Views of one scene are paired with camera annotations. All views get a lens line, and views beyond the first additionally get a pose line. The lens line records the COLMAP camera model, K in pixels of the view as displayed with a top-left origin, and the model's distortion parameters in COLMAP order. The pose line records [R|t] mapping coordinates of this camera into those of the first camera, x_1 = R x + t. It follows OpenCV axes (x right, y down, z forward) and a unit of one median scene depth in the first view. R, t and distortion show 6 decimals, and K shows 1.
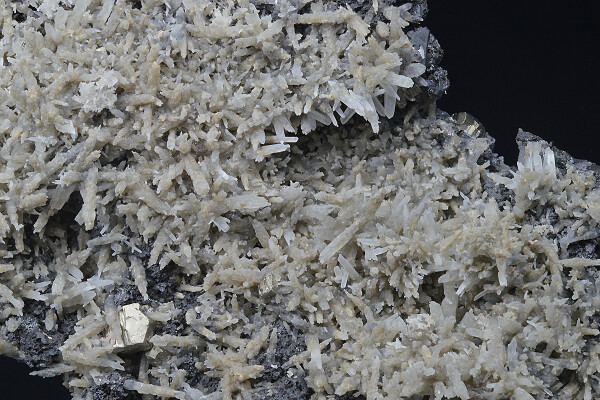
lens RADIAL K [[1694.5, 0, 301.5], [0, 1694.5, 201.1], [0, 0, 1]] dist [-0.066532, 0.000000]
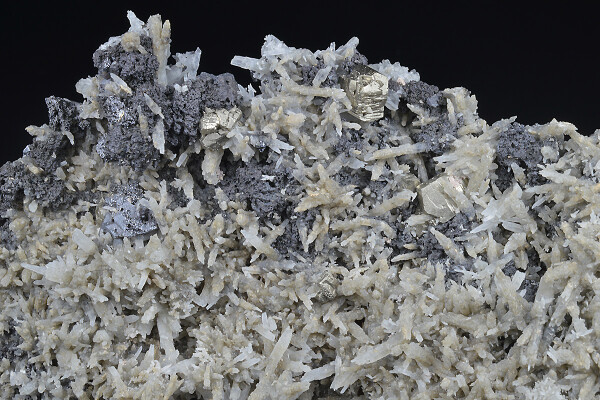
lens RADIAL K [[1694.5, 0, 299.2], [0, 1694.5, 198.8], [0, 0, 1]] dist [-0.066532, 0.000000]
pose [[-0.880080, 0.397036, 0.260426, -0.292163], [-0.321139, -0.901710, 0.289462, -0.193051], [0.349756, 0.171116, 0.921081, 0.038293]]
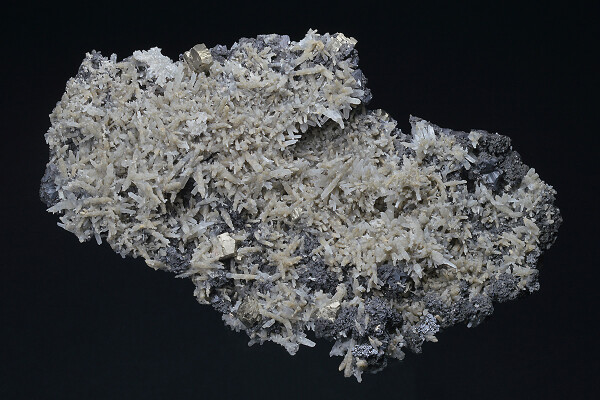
lens RADIAL K [[1694.5, 0, 300.5], [0, 1694.5, 200.5], [0, 0, 1]] dist [-0.066532, 0.000000]
pose [[0.977414, -0.125508, 0.170027, -0.336453], [0.112064, 0.989927, 0.086520, -0.130014], [-0.179173, -0.065512, 0.981634, -0.872090]]
